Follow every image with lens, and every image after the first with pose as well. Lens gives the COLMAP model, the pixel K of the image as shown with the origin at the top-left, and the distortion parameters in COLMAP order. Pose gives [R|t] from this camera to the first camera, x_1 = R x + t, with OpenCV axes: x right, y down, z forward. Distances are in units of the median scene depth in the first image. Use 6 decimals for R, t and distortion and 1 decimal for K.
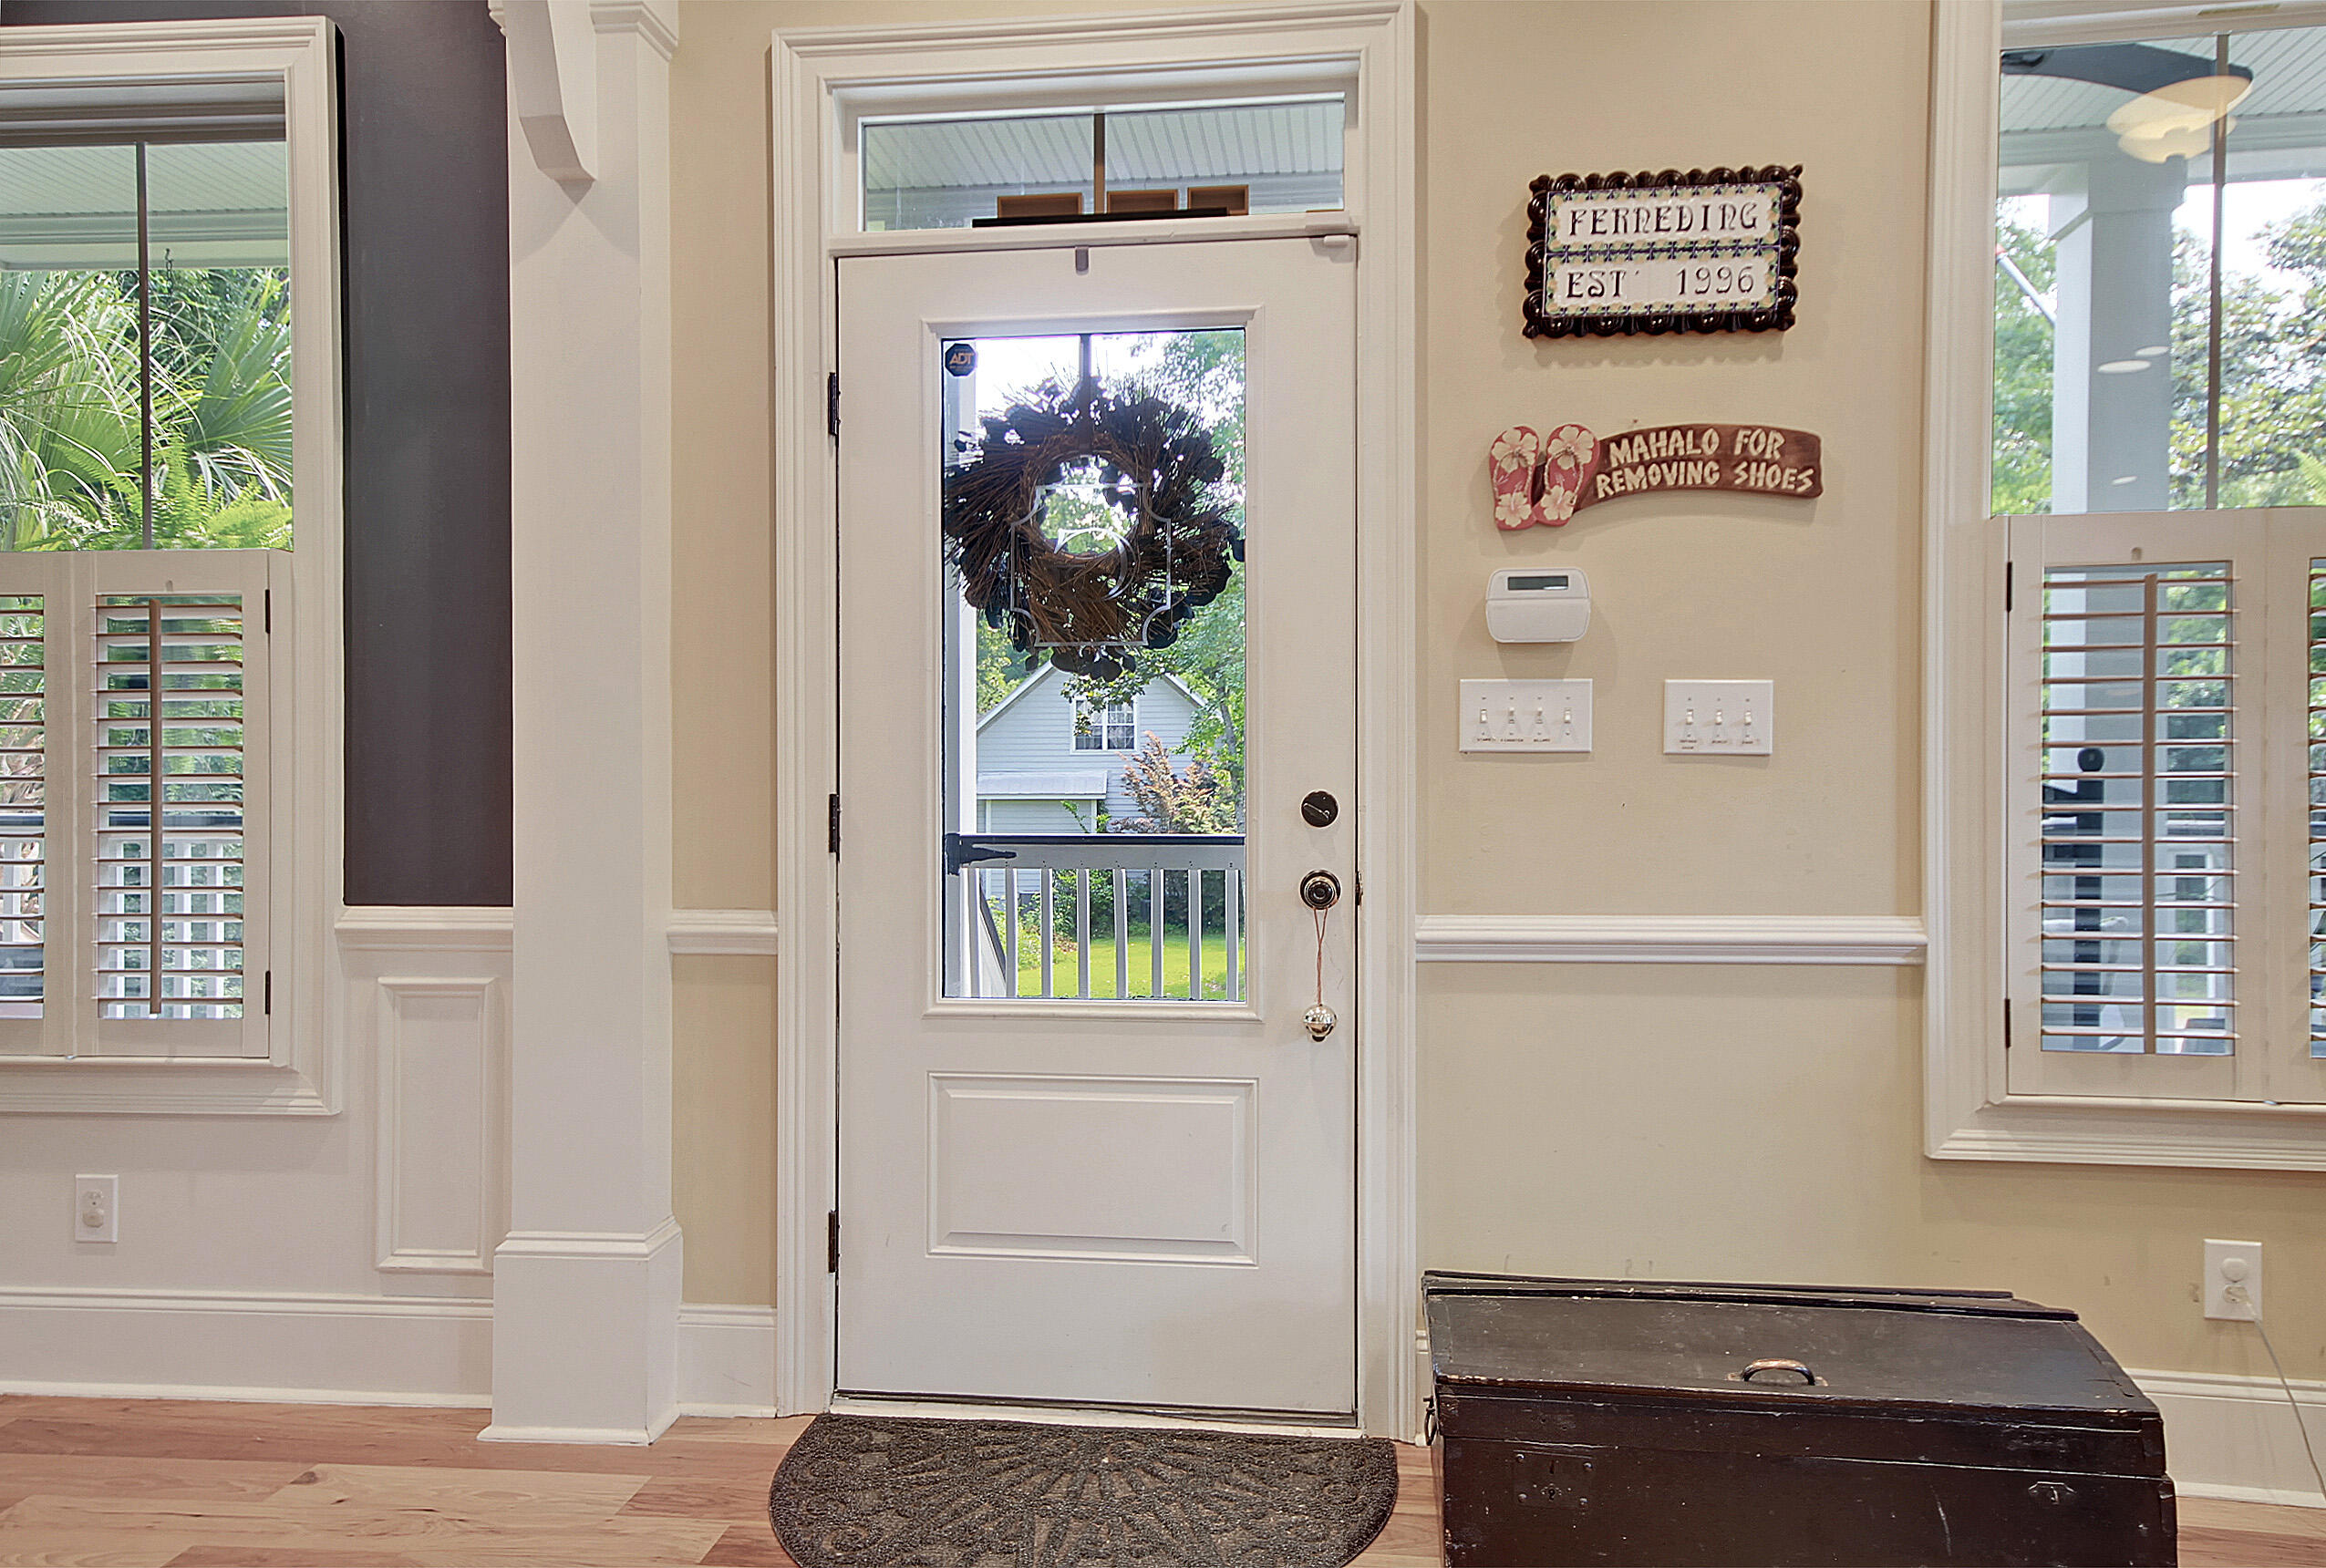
lens RADIAL K [[1556.0, 0, 1172.2], [0, 1556.0, 779.9], [0, 0, 1]] dist [0.032966, -0.002957]
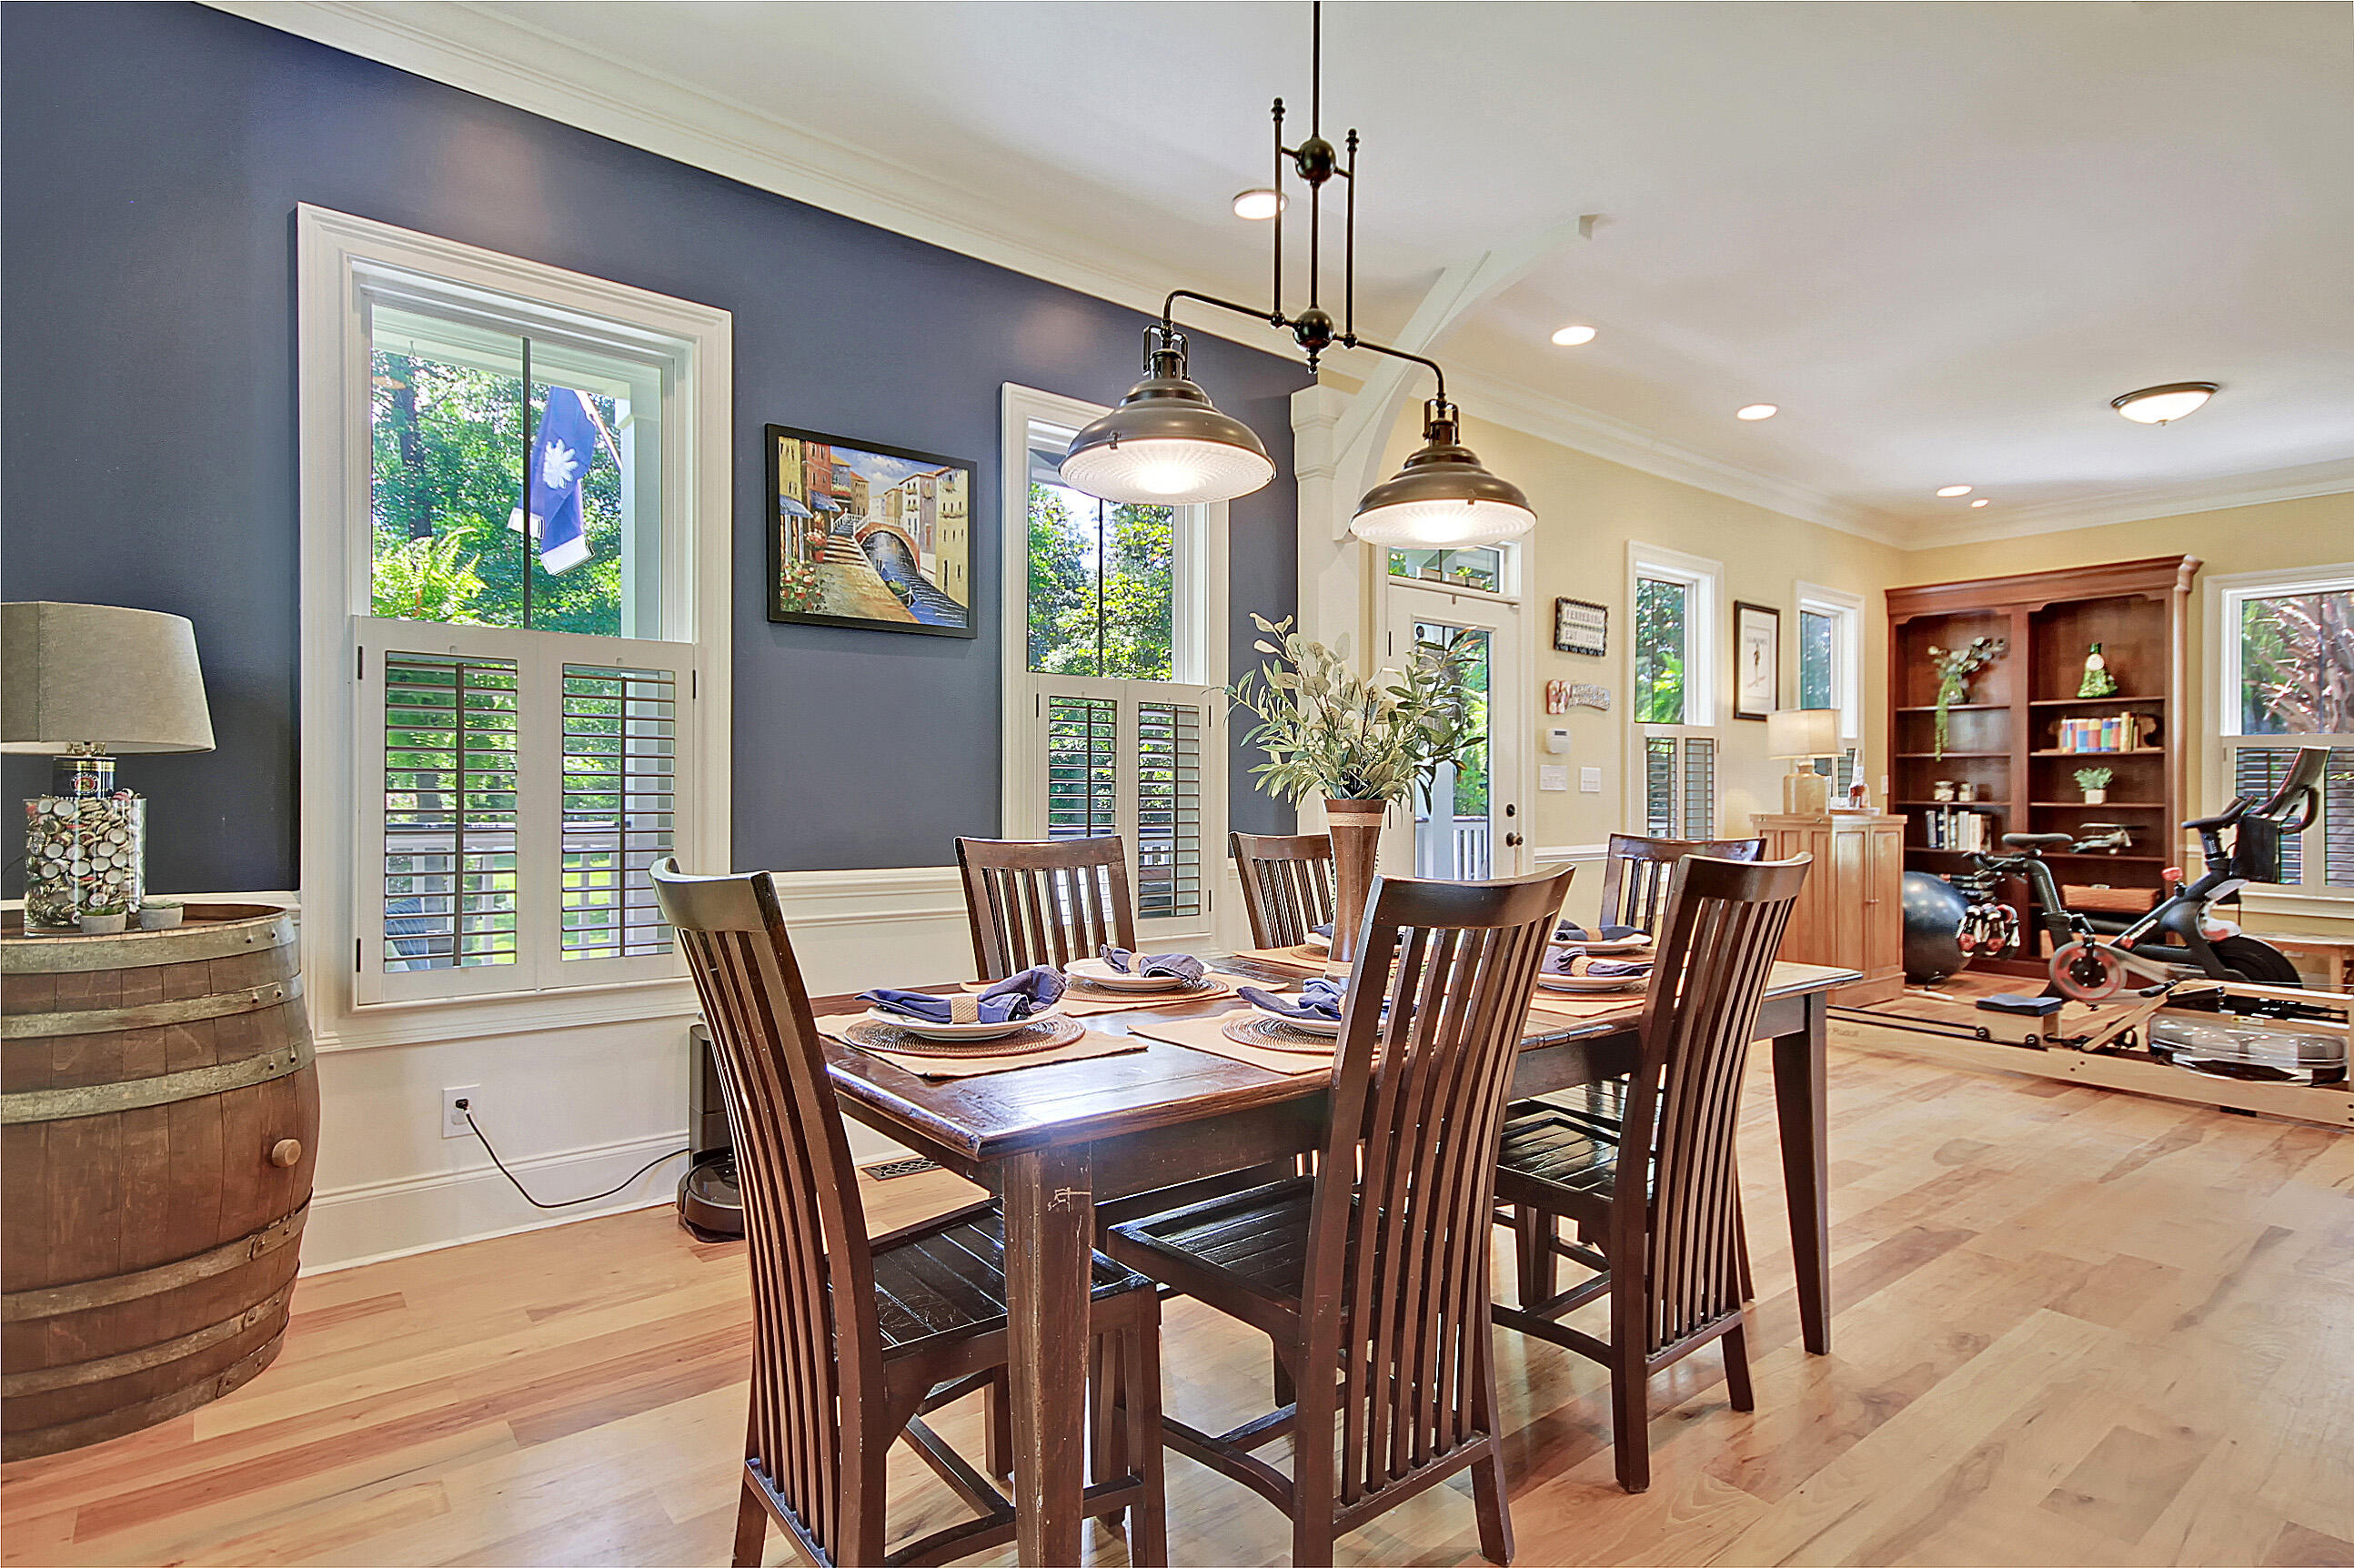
lens RADIAL K [[1191.0, 0, 1157.9], [0, 1191.0, 801.1], [0, 0, 1]] dist [0.005597, -0.000114]
pose [[0.712050, 0.004691, 0.702113, -1.886363], [0.003642, 0.999940, -0.010375, 0.022811], [-0.702120, 0.009945, 0.711990, -0.068870]]
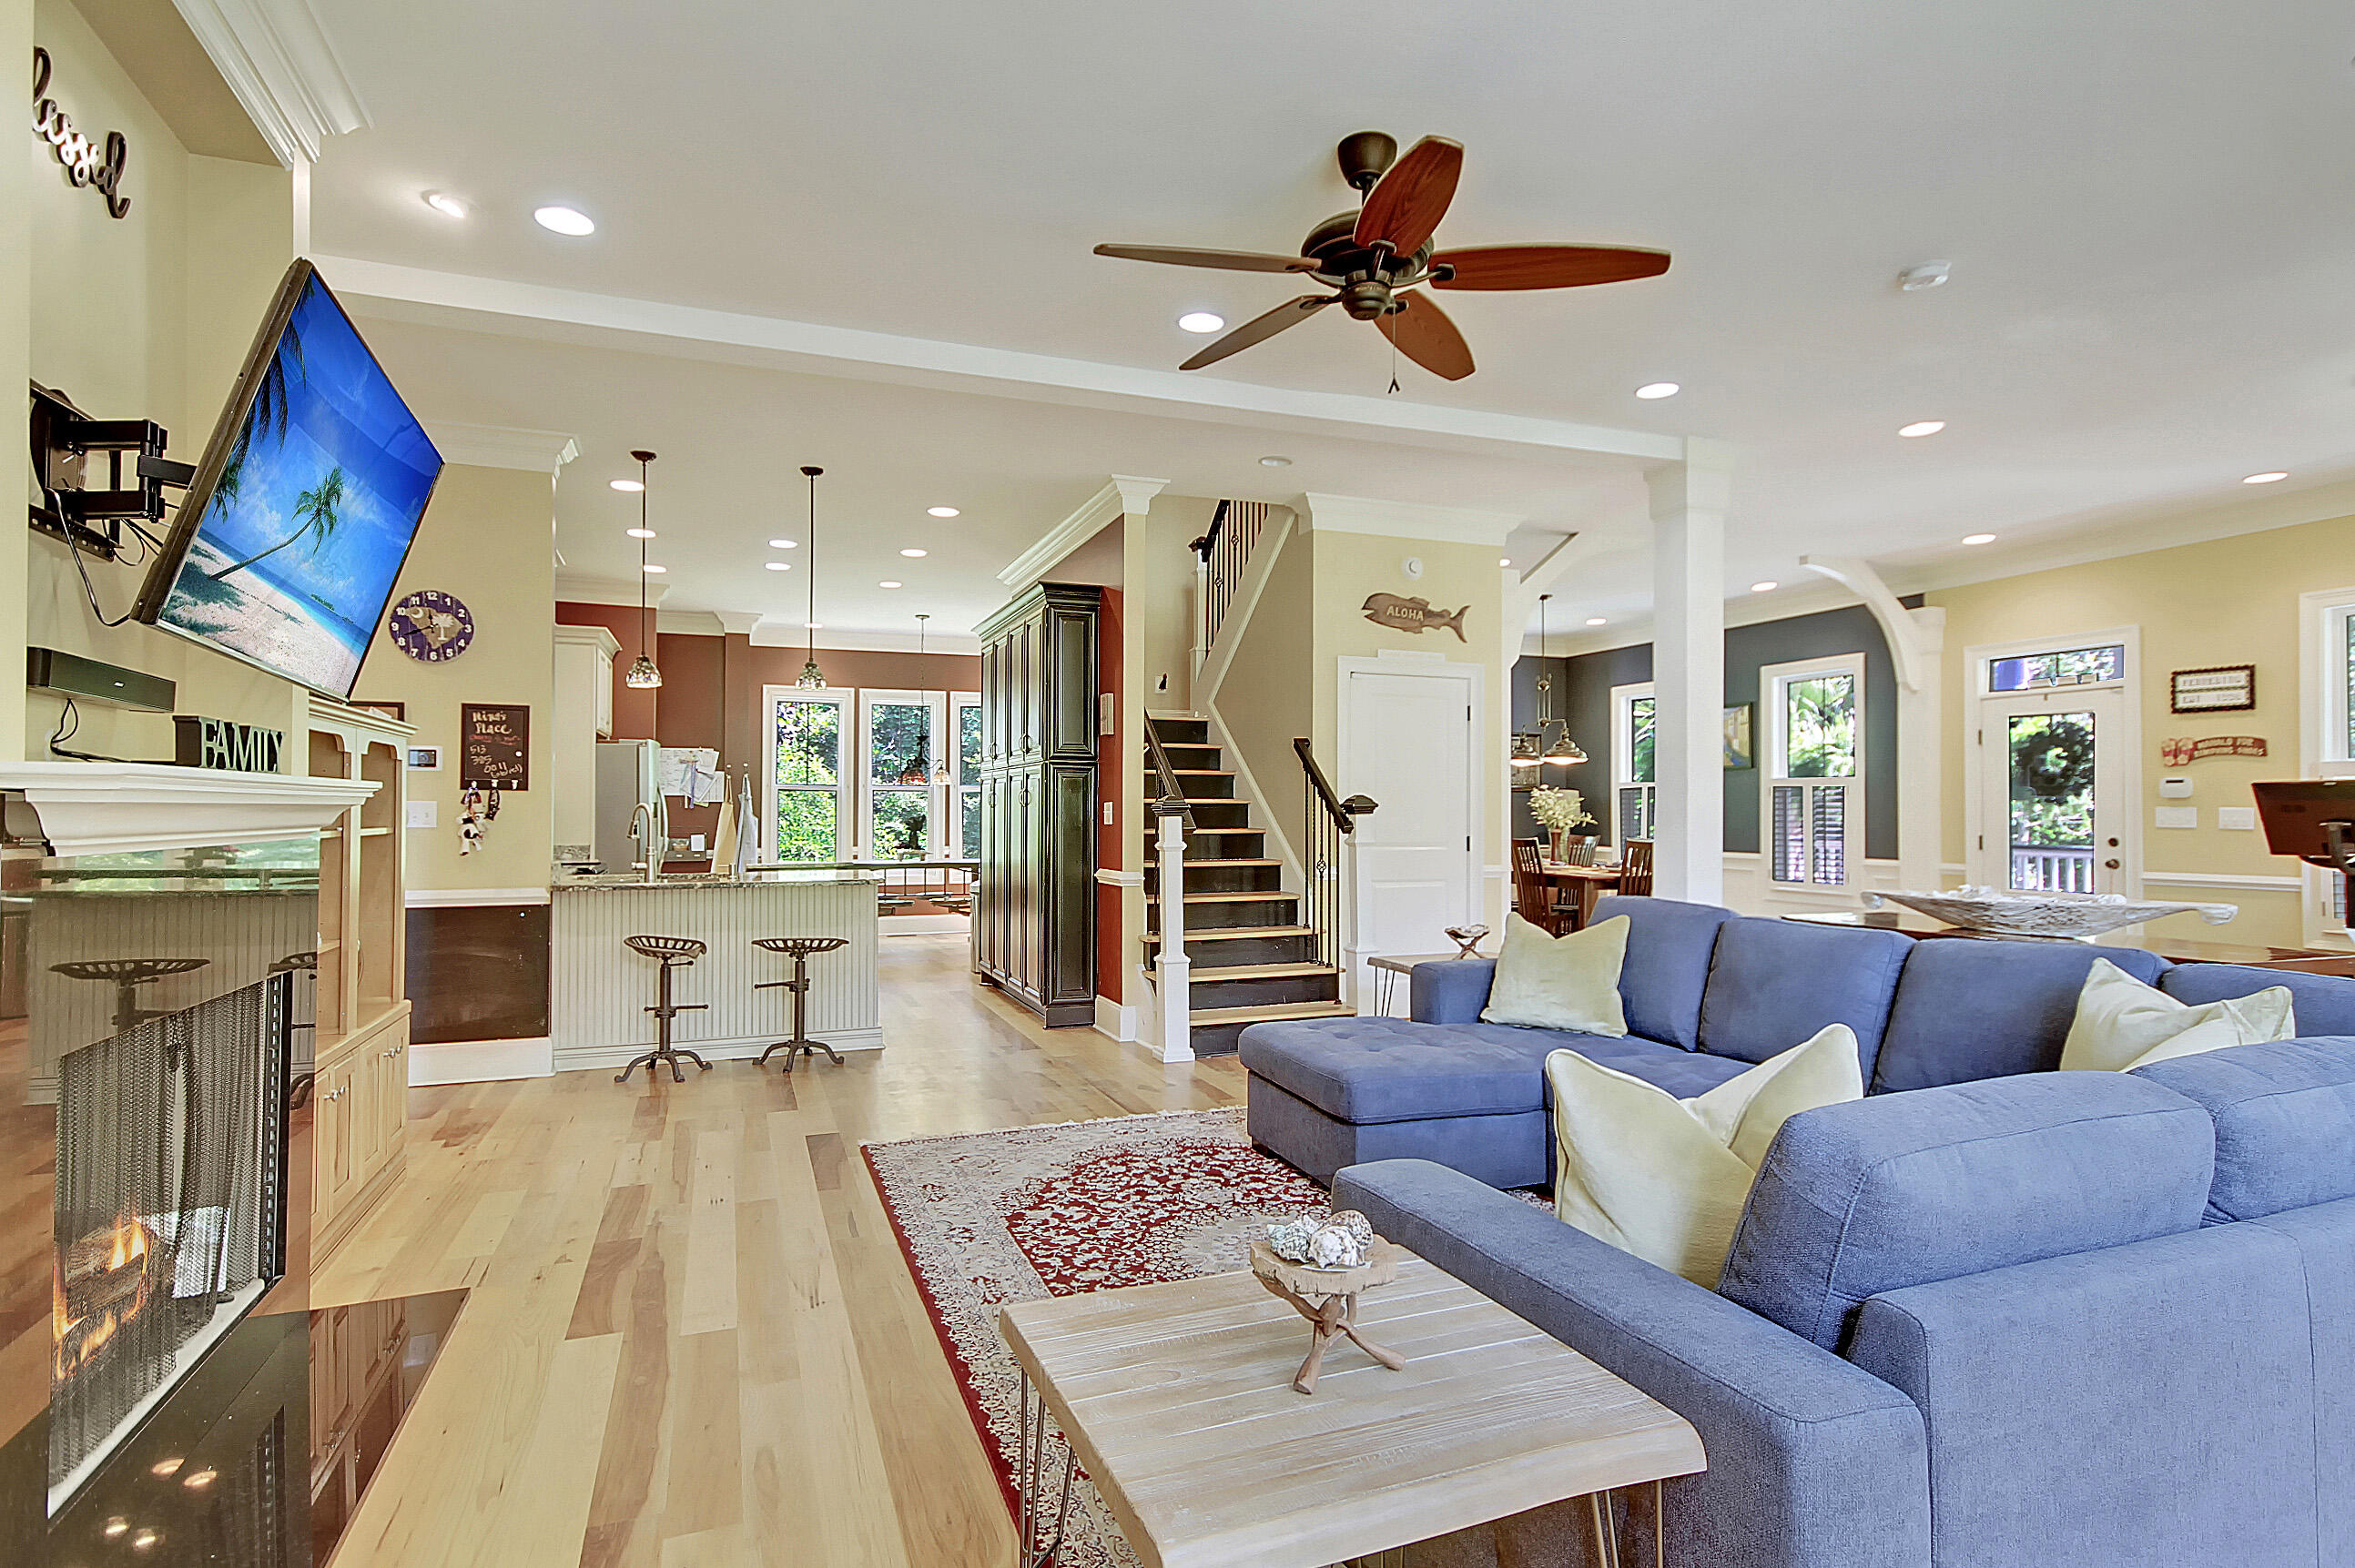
lens RADIAL K [[1191.3, 0, 1168.5], [0, 1191.3, 784.1], [0, 0, 1]] dist [0.005597, -0.000114]
pose [[0.448528, -0.014842, -0.893646, 1.672849], [-0.024517, 0.999282, -0.028902, 0.018663], [0.893433, 0.034873, 0.447841, -2.343623]]
